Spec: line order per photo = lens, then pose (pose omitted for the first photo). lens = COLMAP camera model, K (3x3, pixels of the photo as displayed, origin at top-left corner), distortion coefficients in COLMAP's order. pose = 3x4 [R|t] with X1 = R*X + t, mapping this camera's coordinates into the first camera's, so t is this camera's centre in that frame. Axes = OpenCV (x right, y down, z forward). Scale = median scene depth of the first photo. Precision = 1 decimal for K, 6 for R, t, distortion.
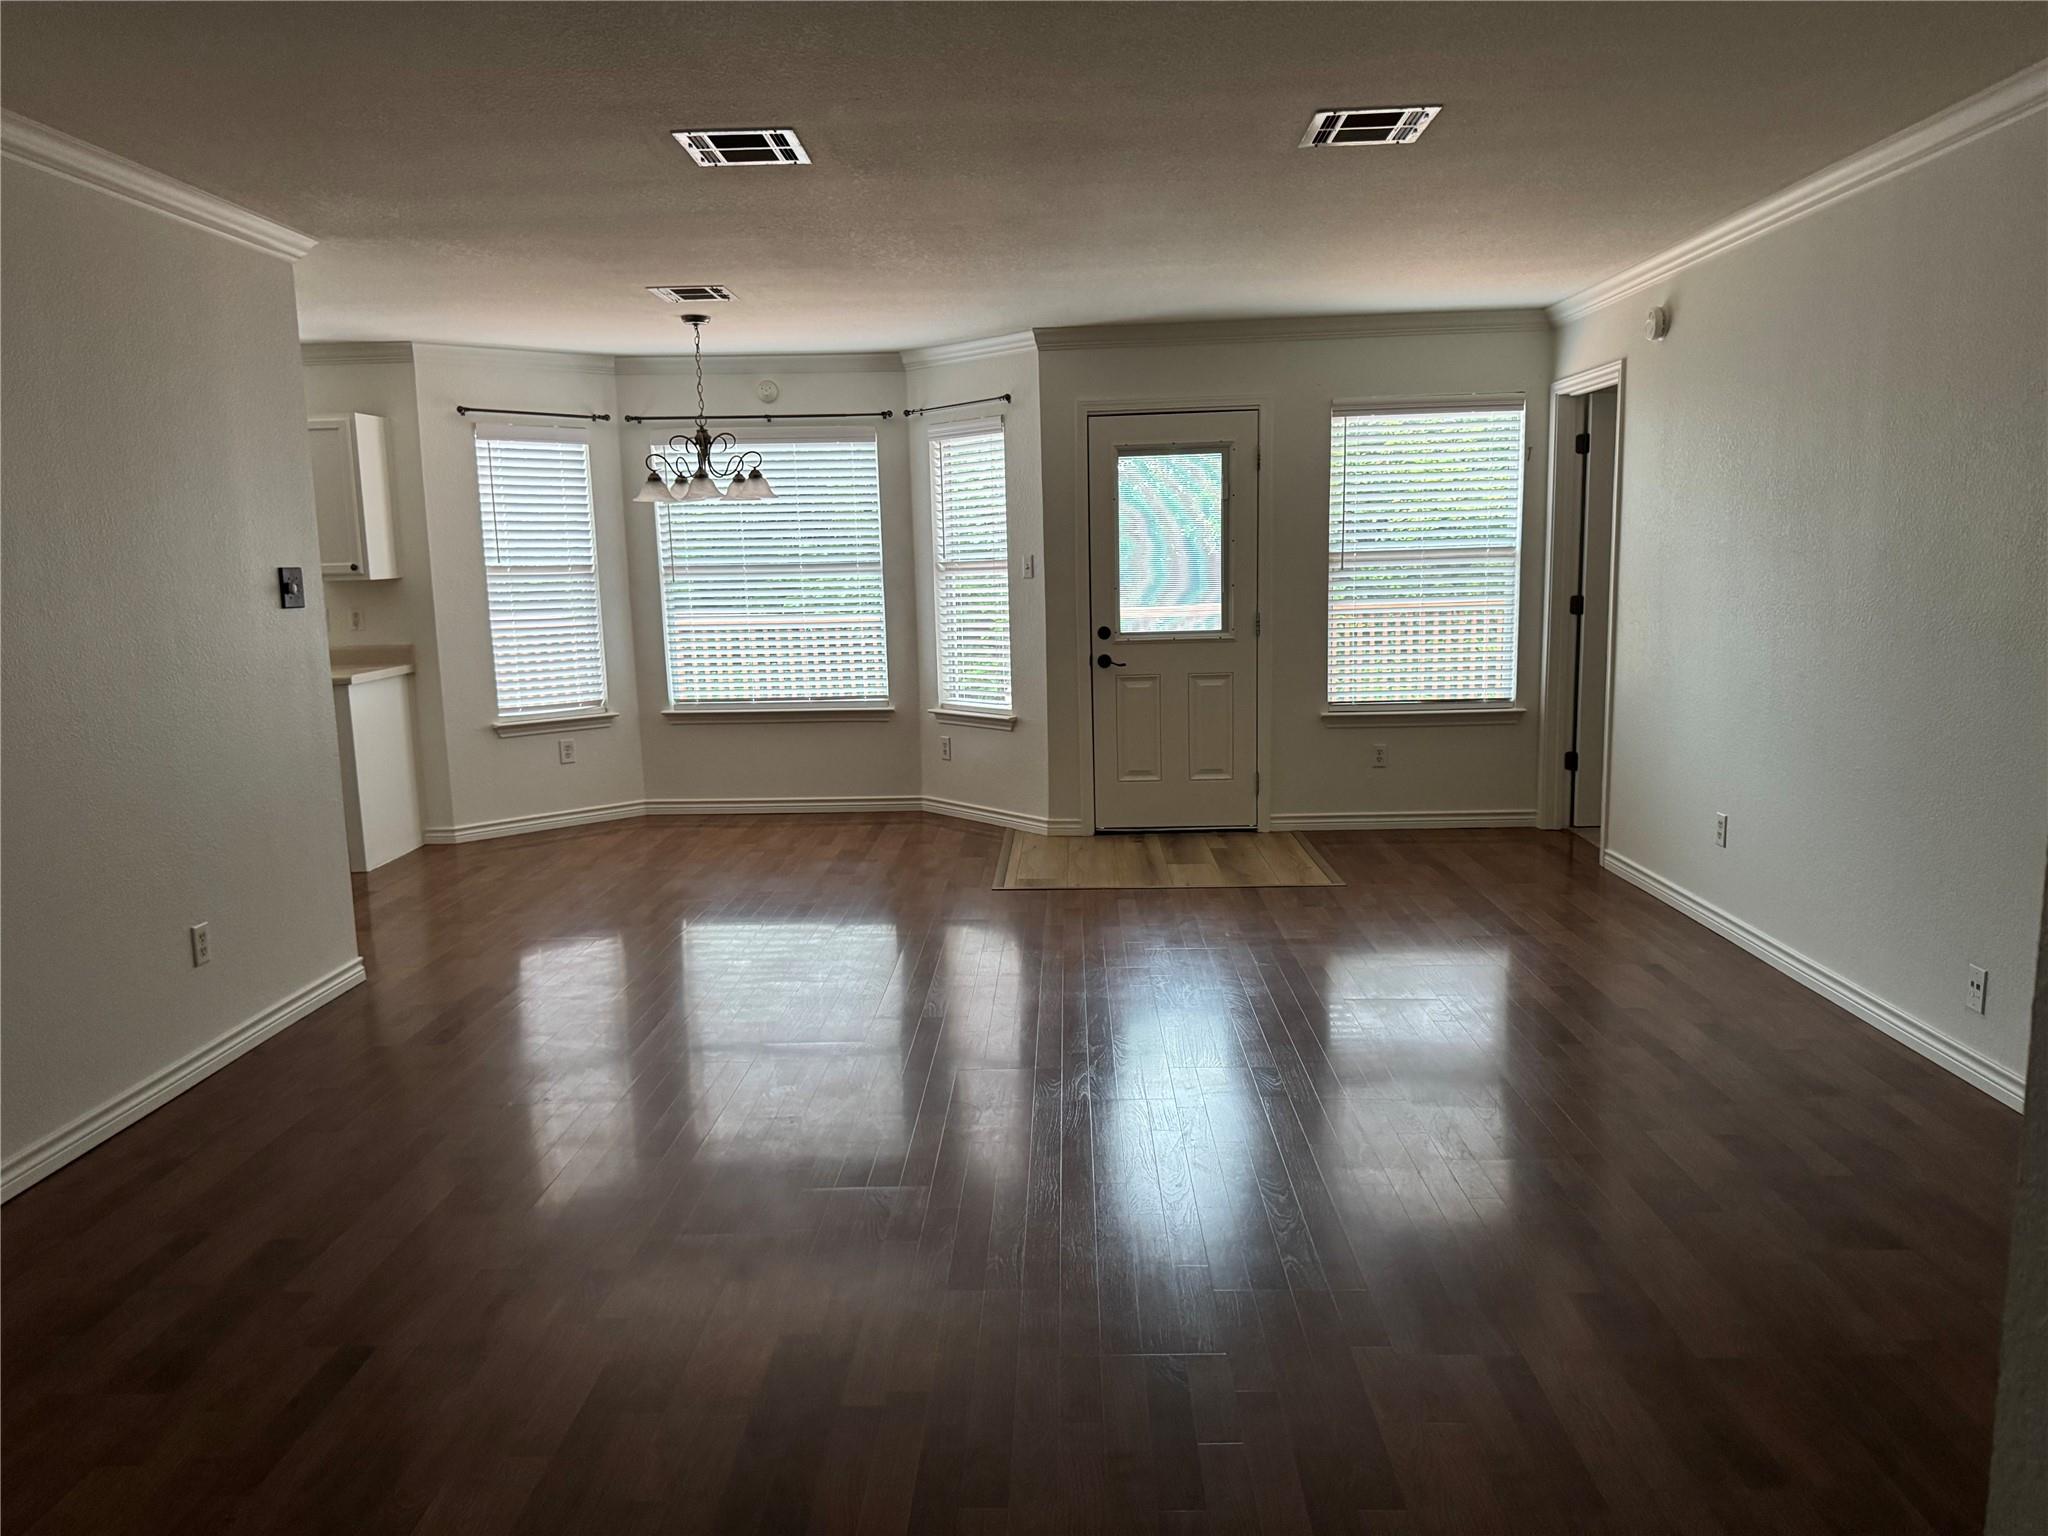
lens RADIAL K [[1447.2, 0, 1018.6], [0, 1447.2, 772.2], [0, 0, 1]] dist [0.046342, -0.050418]
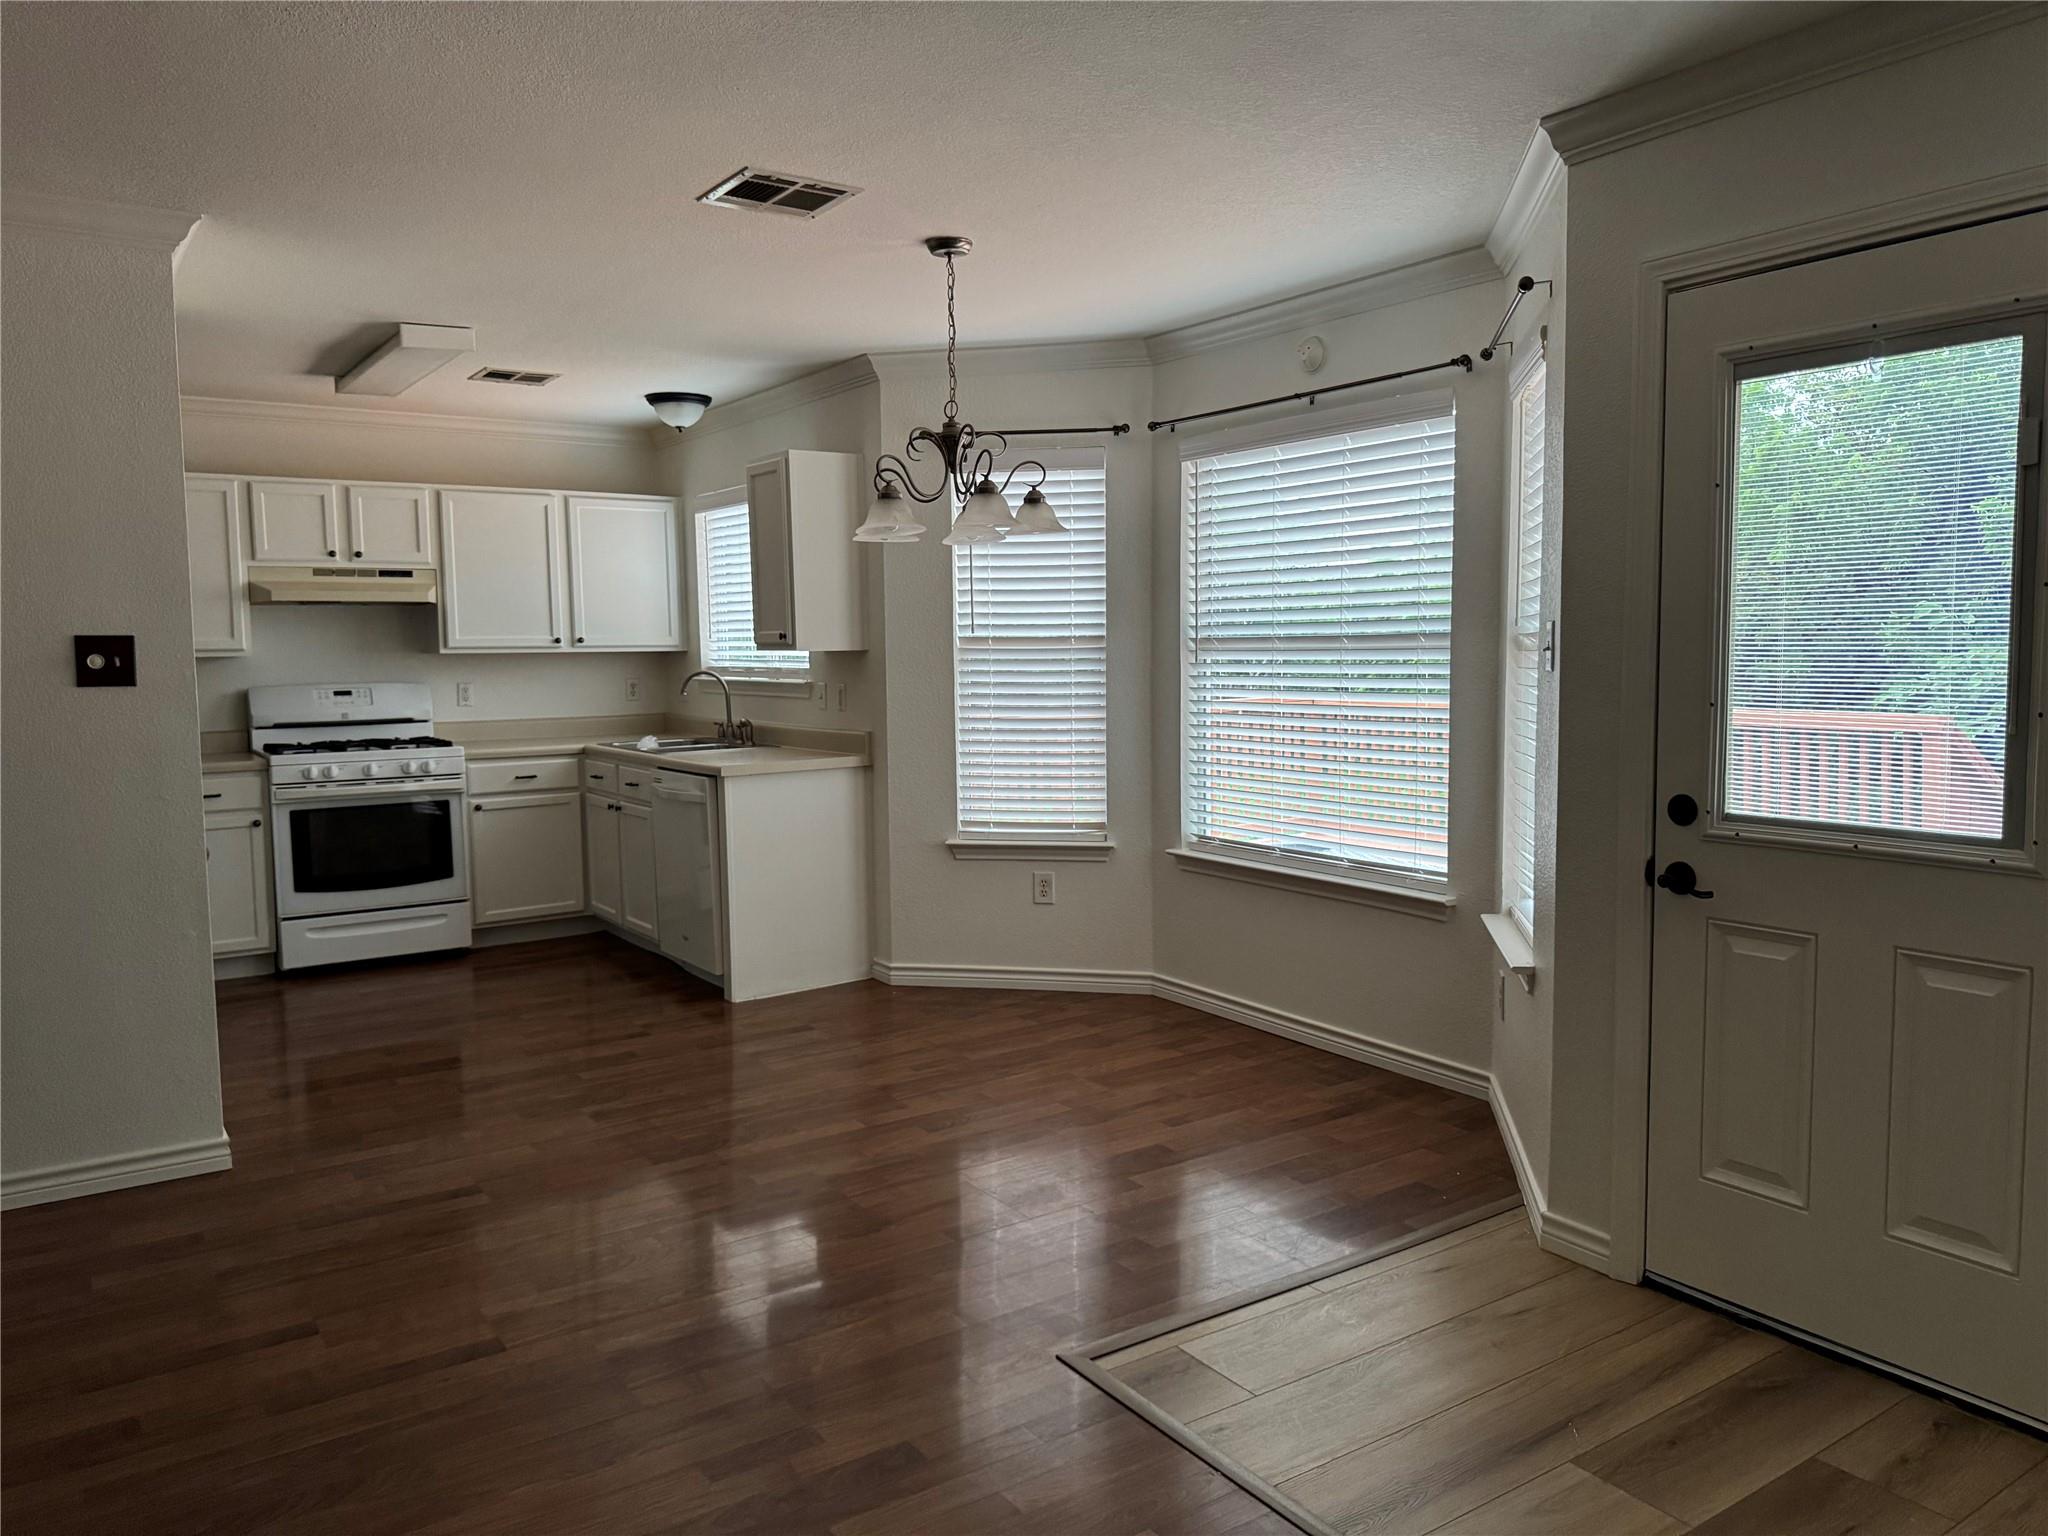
lens RADIAL K [[1414.9, 0, 1023.6], [0, 1414.9, 757.1], [0, 0, 1]] dist [-0.003215, -0.001489]
pose [[0.580804, 0.079511, -0.810151, 0.268796], [-0.122448, 0.992428, 0.009616, -0.090383], [0.804781, 0.093616, 0.586142, 0.601979]]
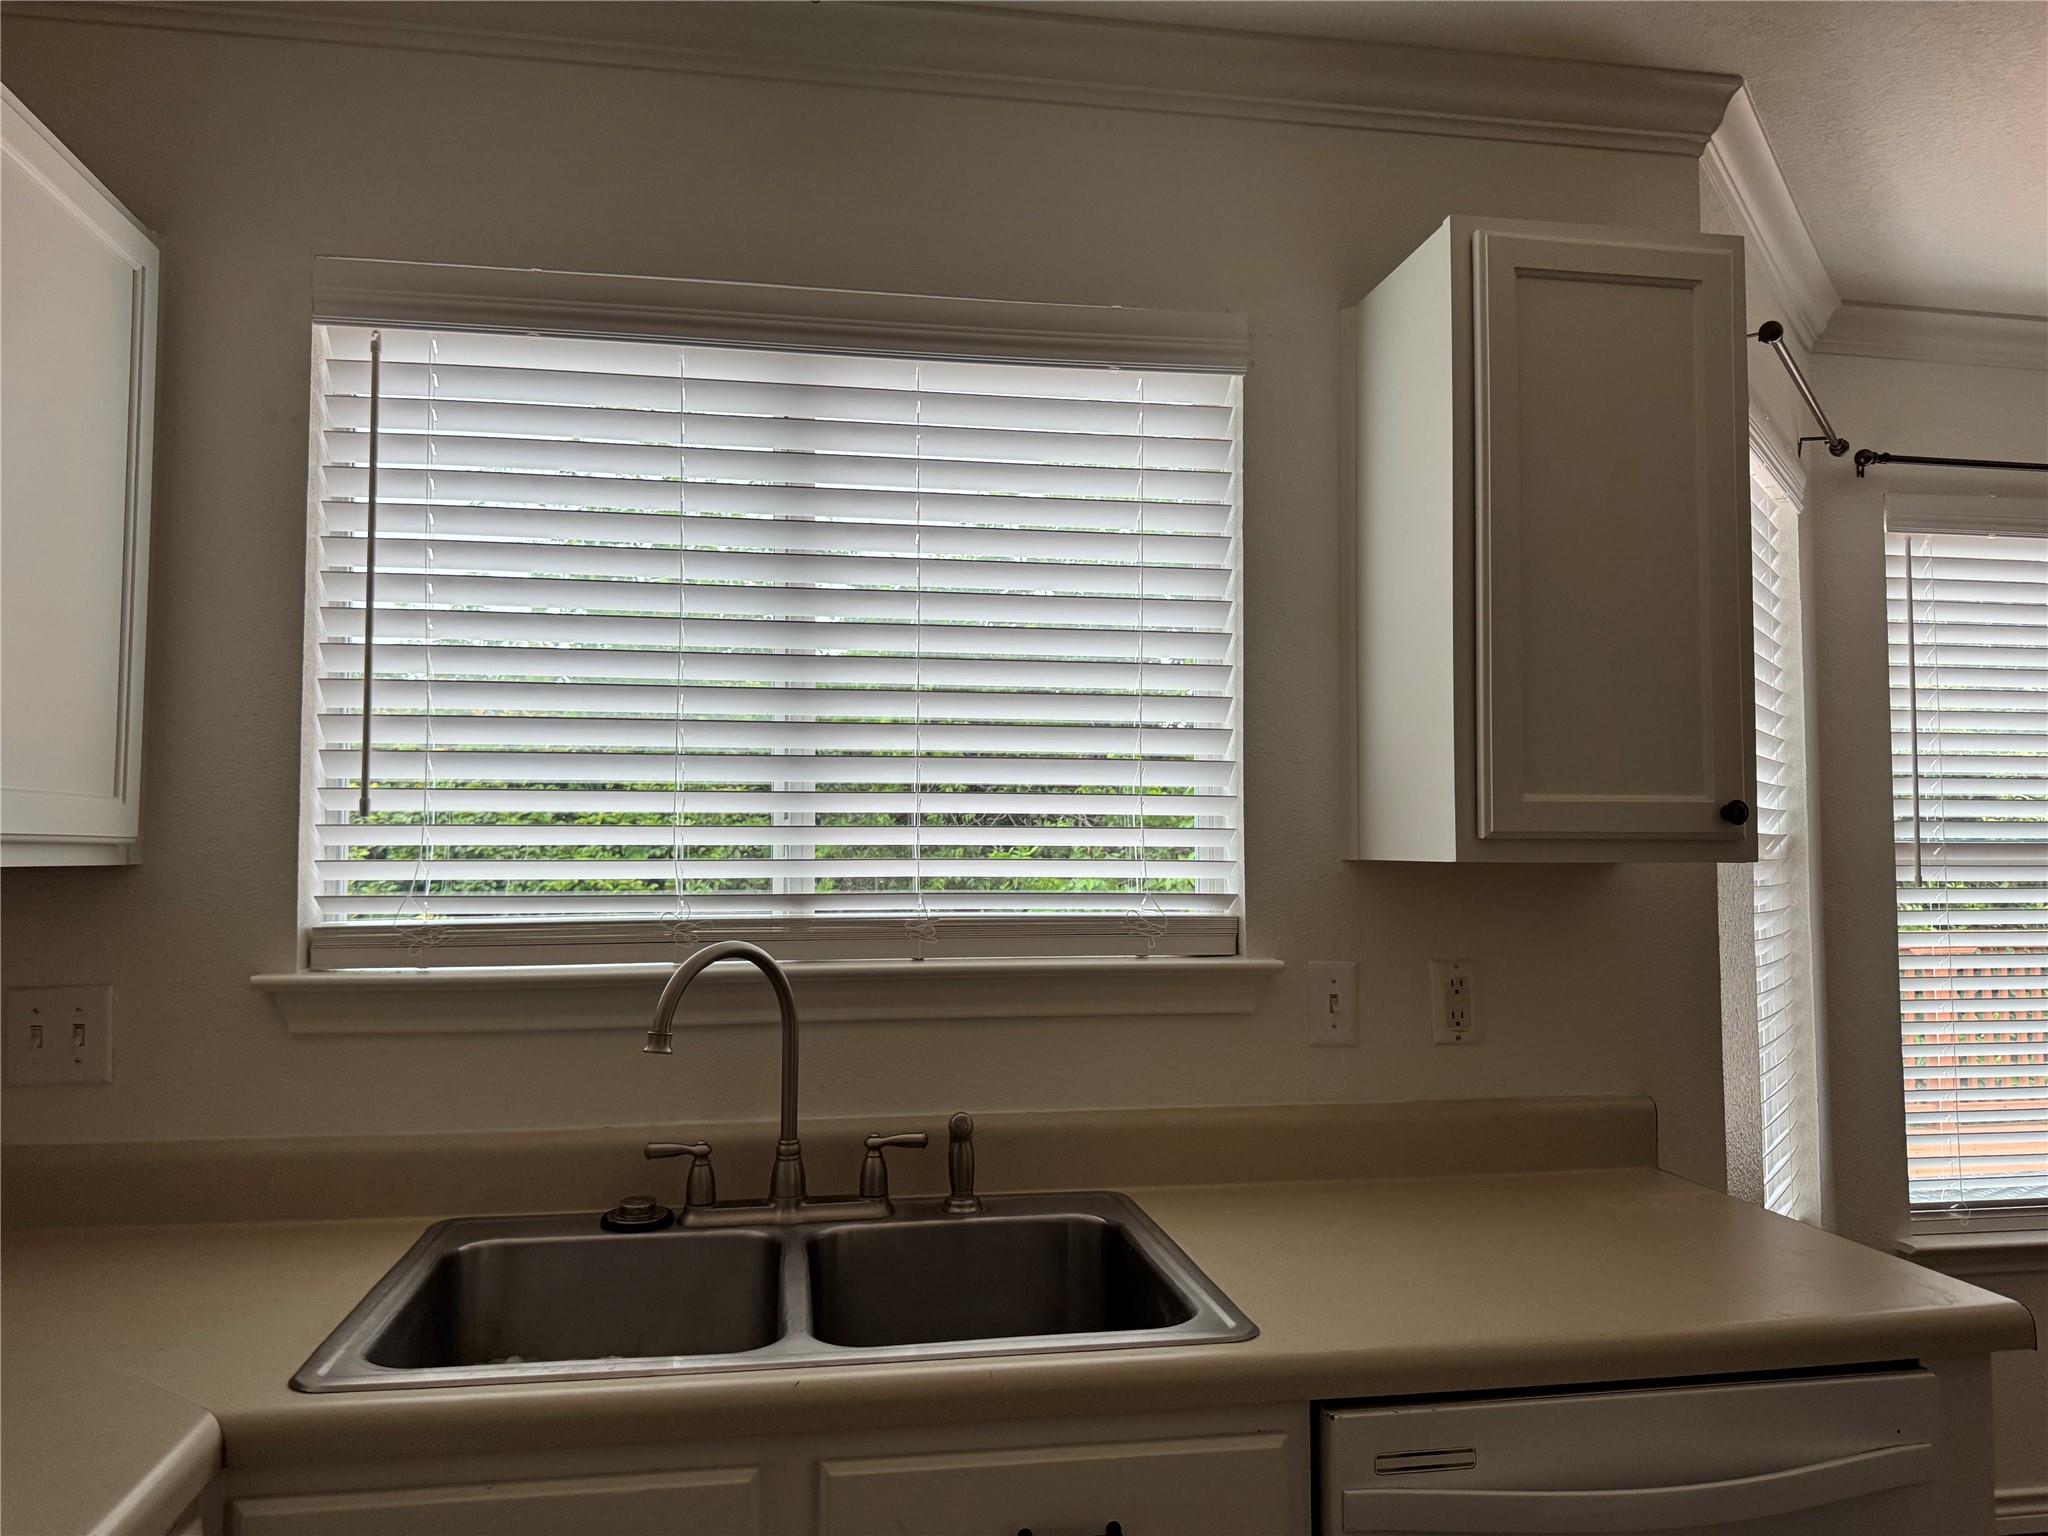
lens RADIAL K [[1447.2, 0, 1018.6], [0, 1447.2, 772.2], [0, 0, 1]] dist [0.046342, -0.050418]
pose [[0.979295, 0.031377, 0.199993, -0.573630], [0.011930, 0.977253, -0.211739, -0.088332], [-0.202087, 0.209741, 0.956645, 0.730586]]
